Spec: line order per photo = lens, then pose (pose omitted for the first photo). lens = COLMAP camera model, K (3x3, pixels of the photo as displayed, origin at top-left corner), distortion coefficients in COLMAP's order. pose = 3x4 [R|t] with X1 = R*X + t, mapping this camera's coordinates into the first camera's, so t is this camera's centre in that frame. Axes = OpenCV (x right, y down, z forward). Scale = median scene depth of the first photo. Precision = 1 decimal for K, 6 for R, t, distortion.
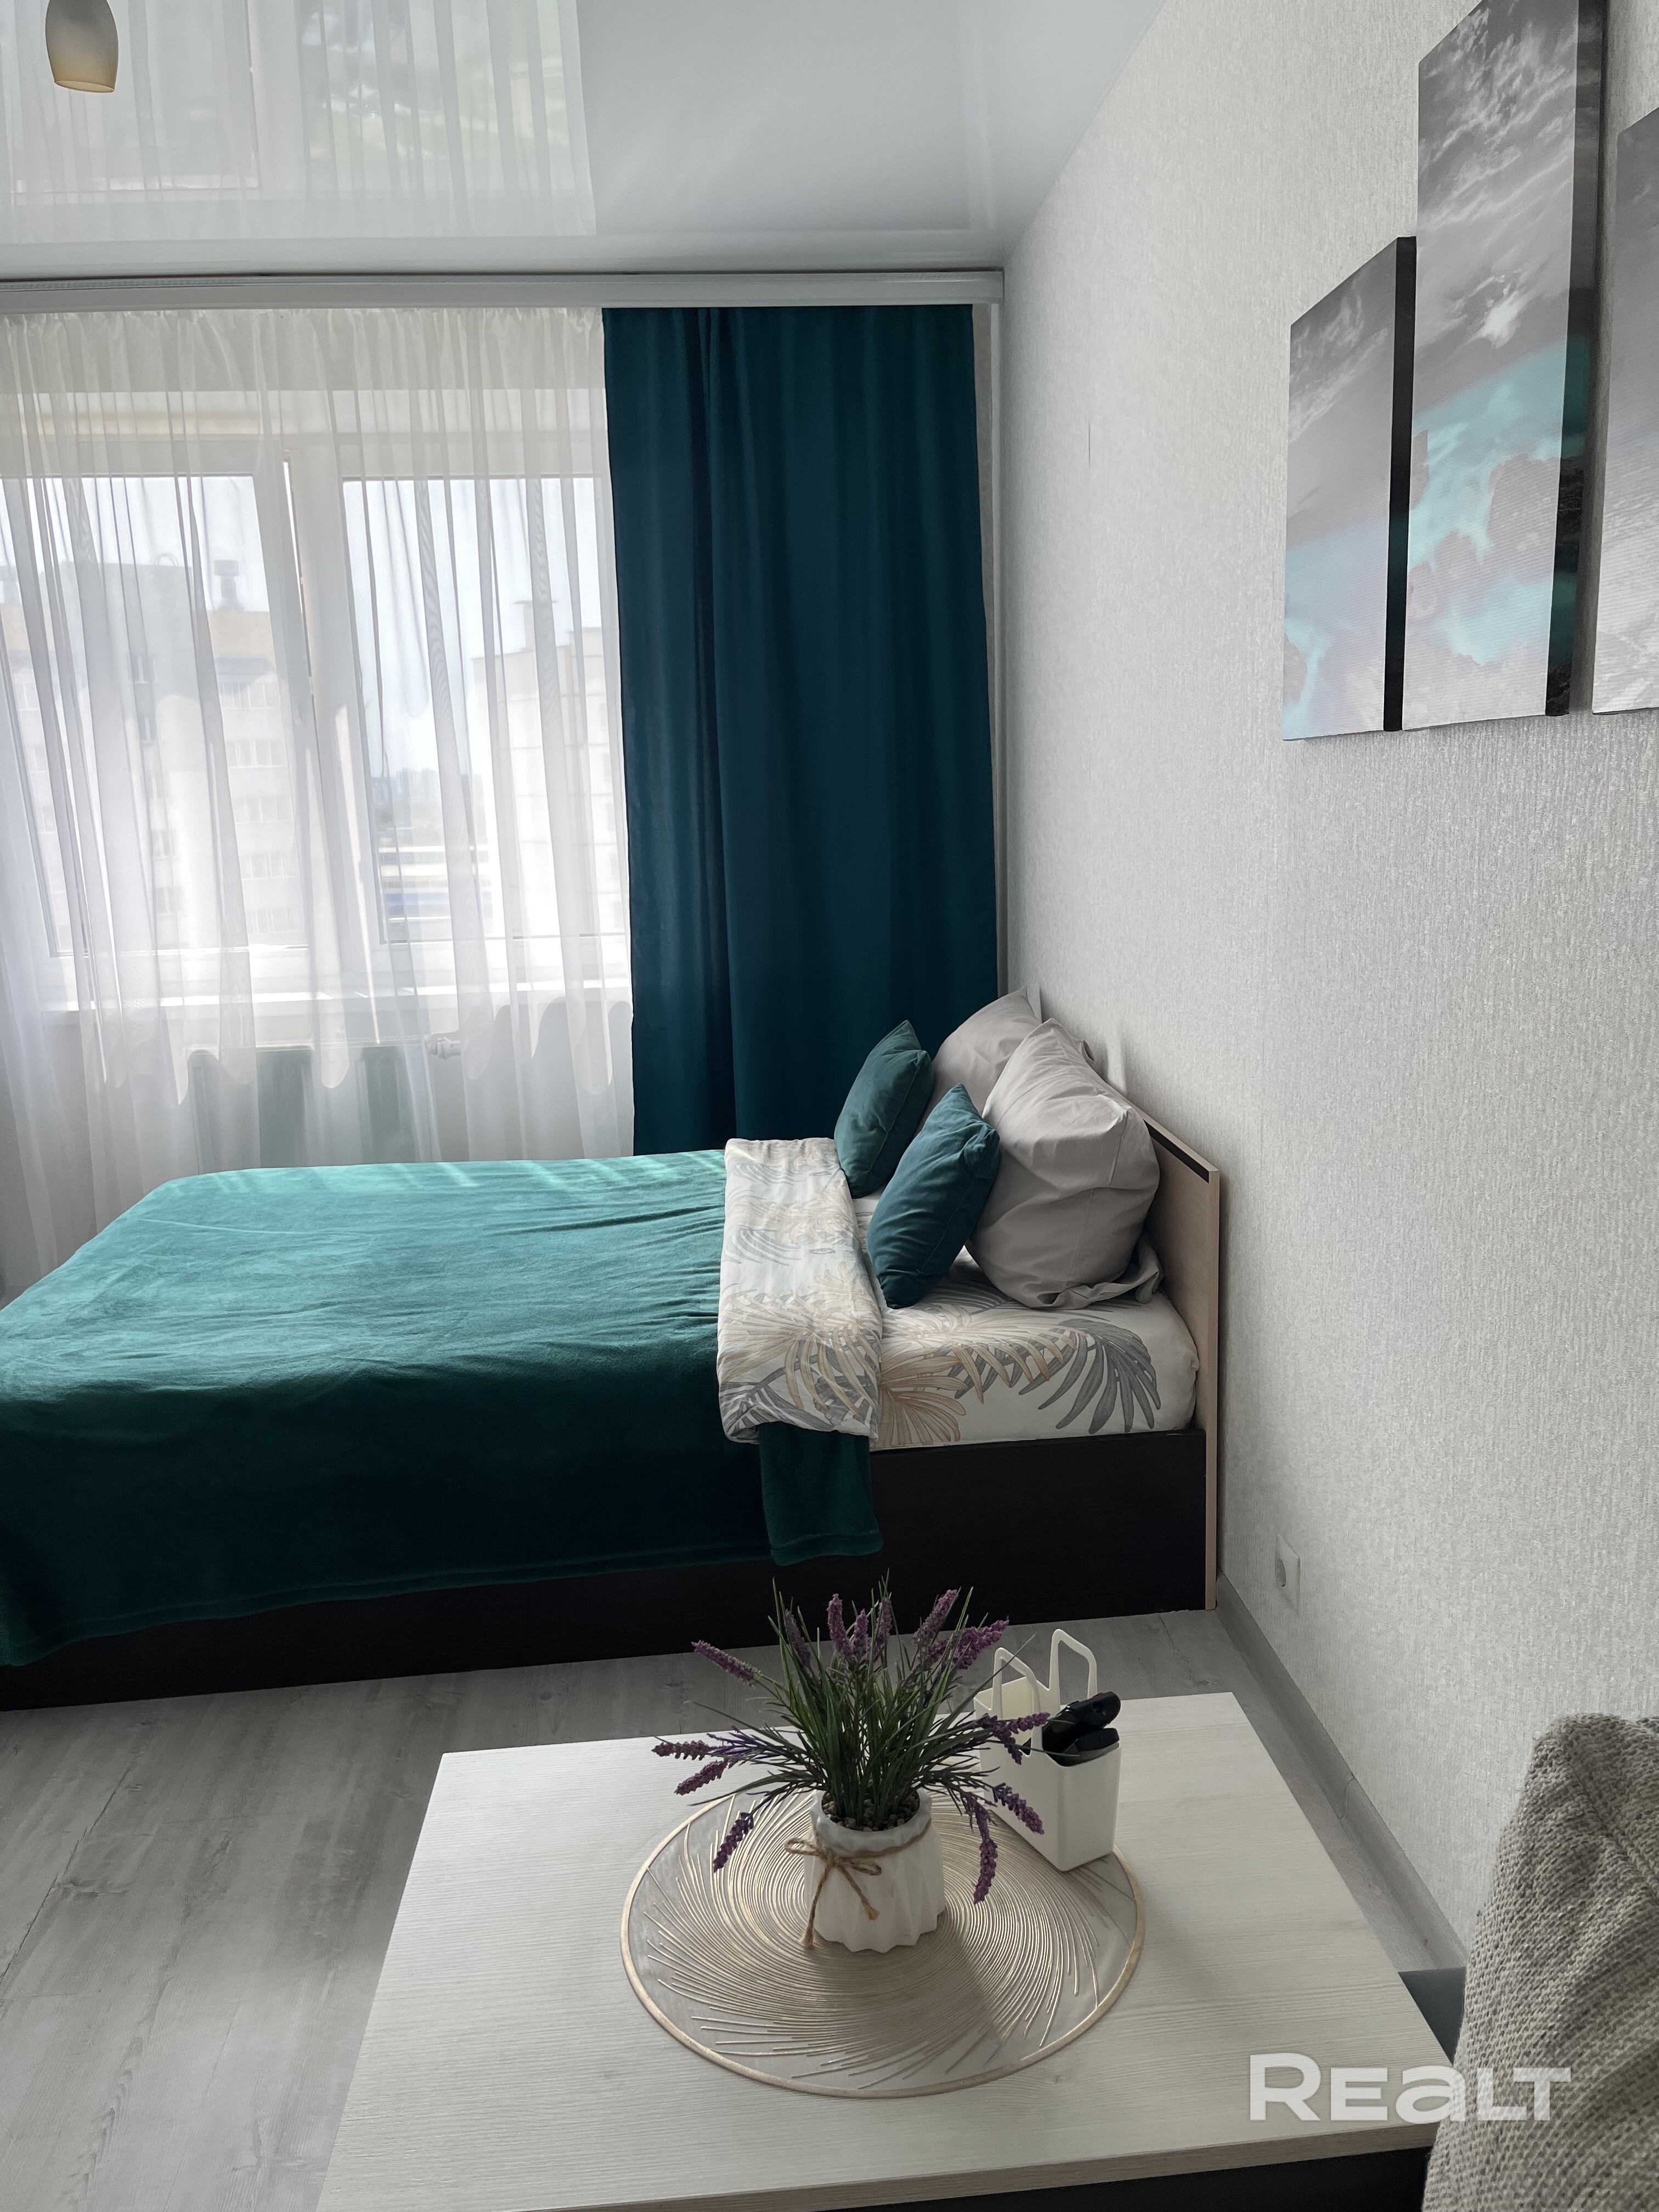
lens RADIAL K [[1788.6, 0, 829.5], [0, 1788.6, 1106.0], [0, 0, 1]] dist [0.013013, 0.002209]
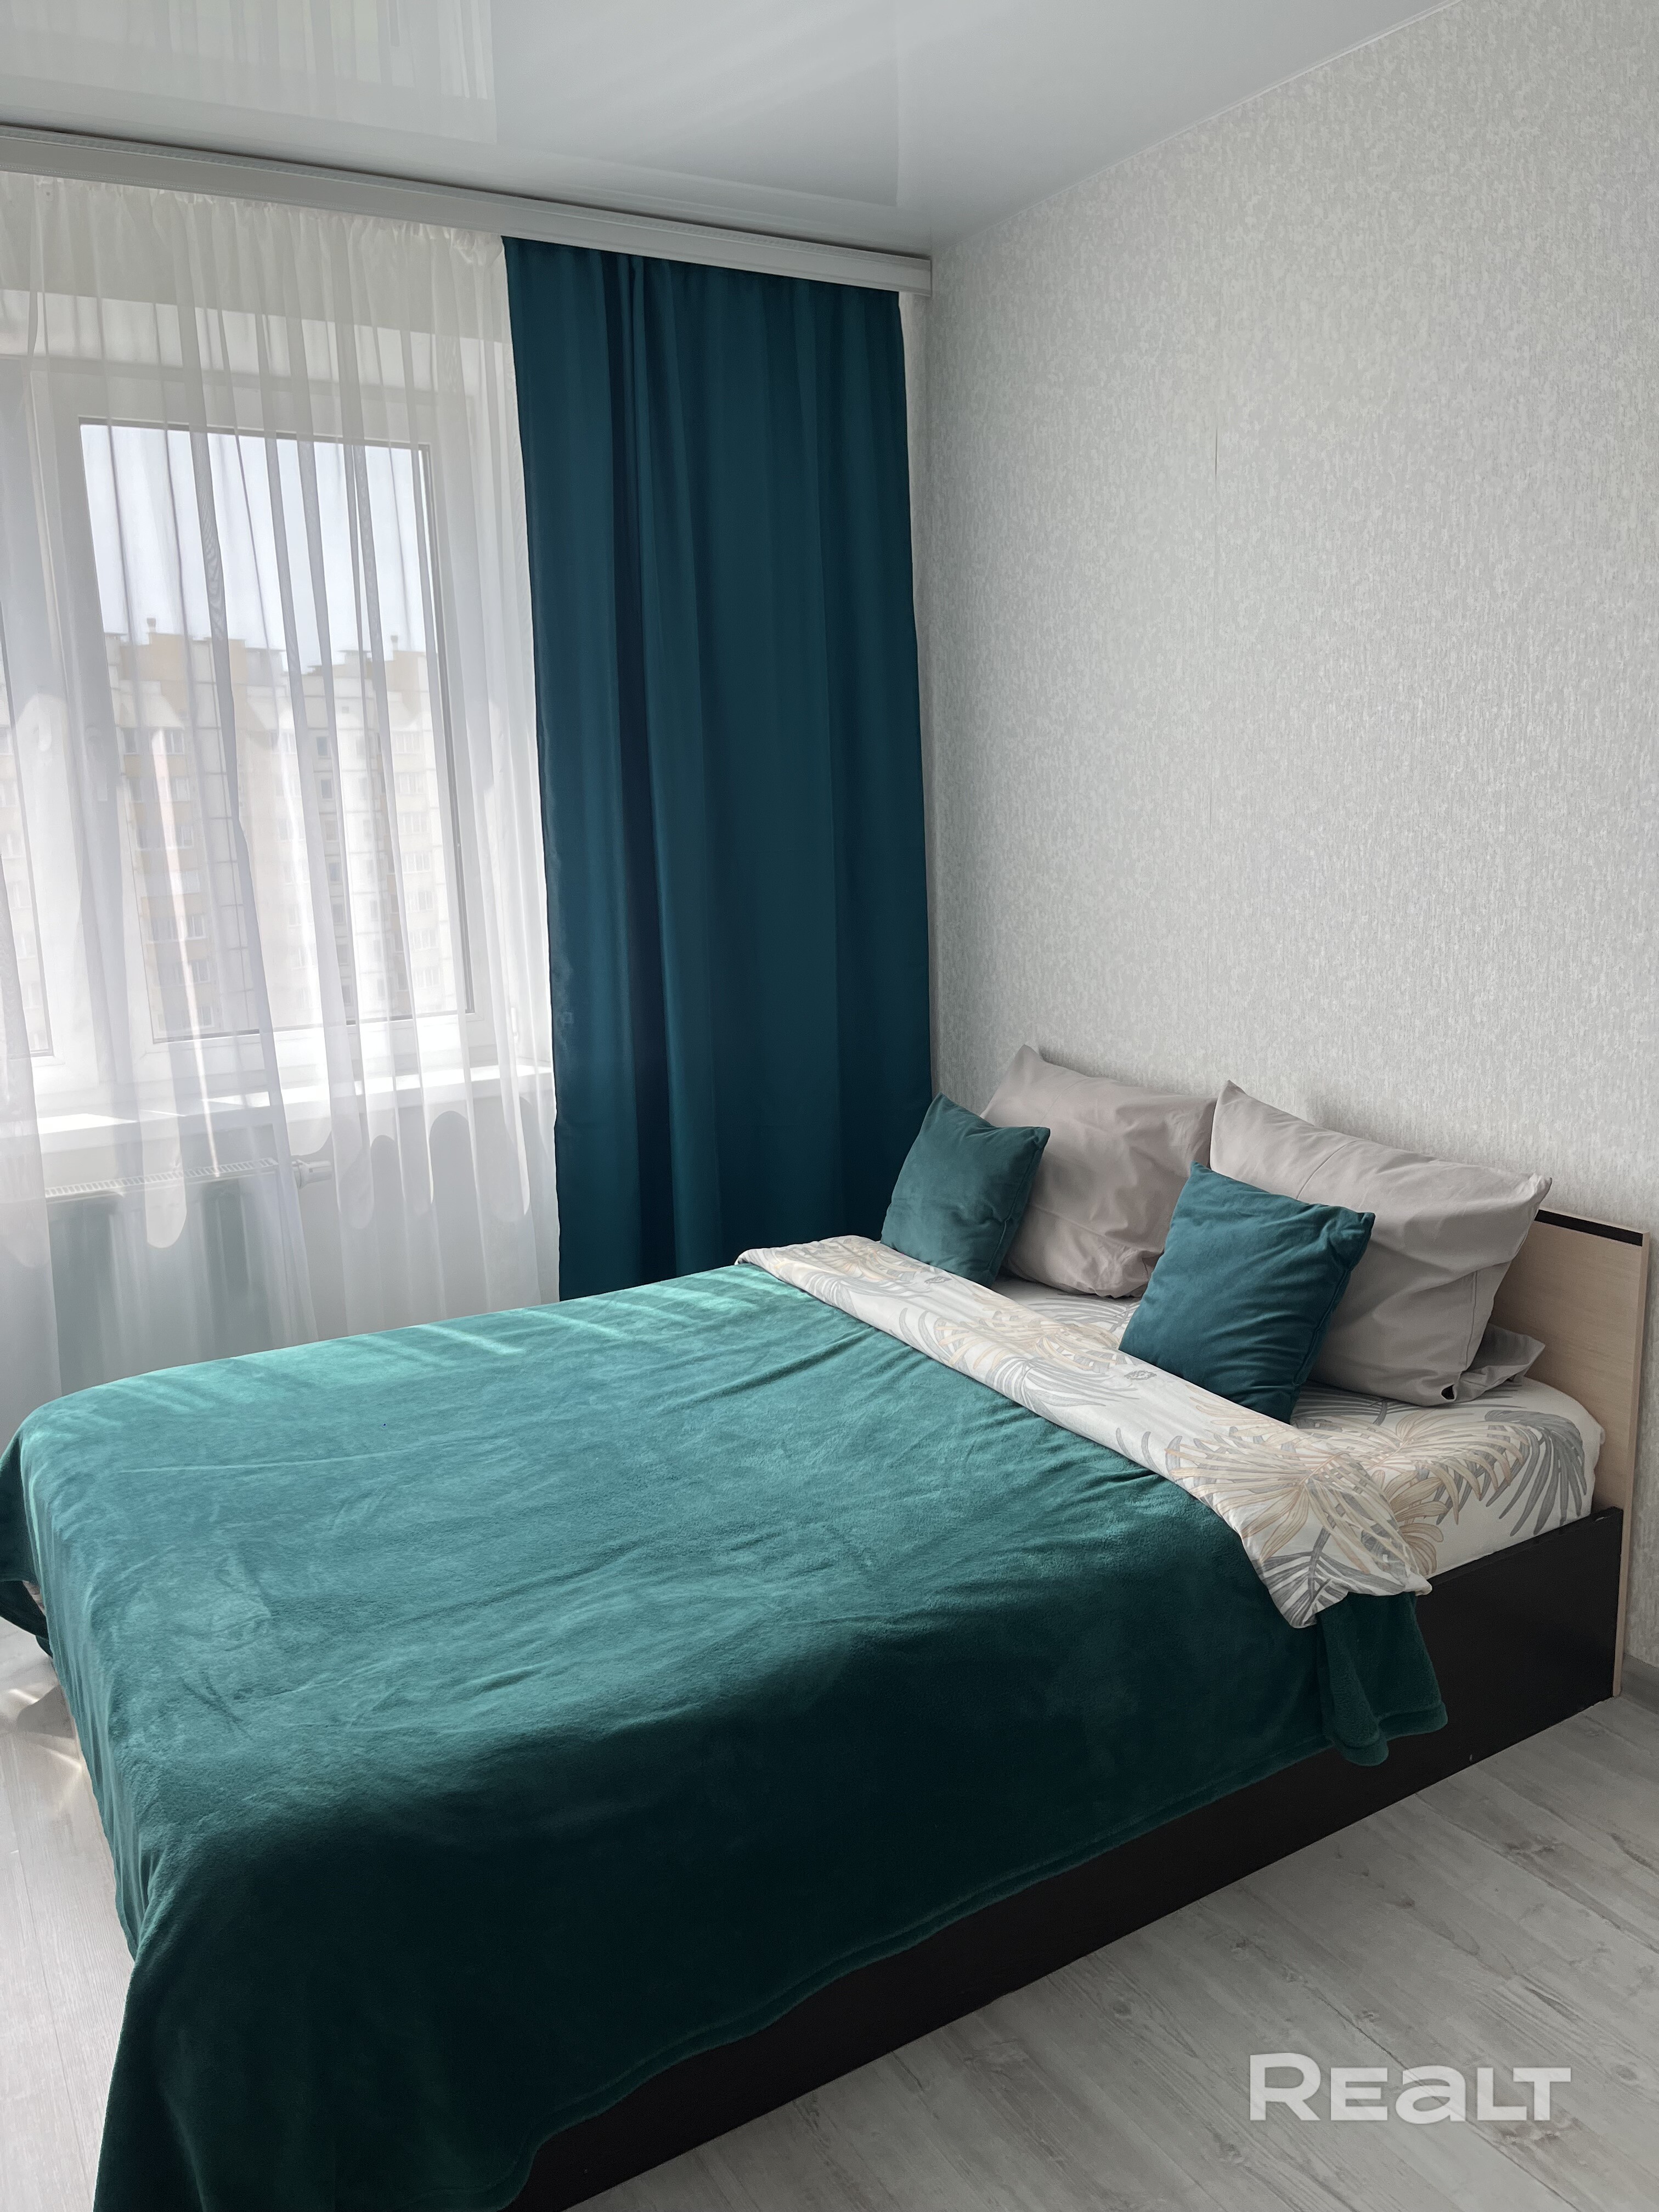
lens RADIAL K [[1788.6, 0, 829.5], [0, 1788.6, 1106.0], [0, 0, 1]] dist [0.013013, 0.002209]
pose [[0.890377, -0.080856, 0.447985, -0.503340], [0.088825, 0.996042, 0.003235, -0.061513], [-0.446474, 0.036912, 0.894035, 0.300528]]
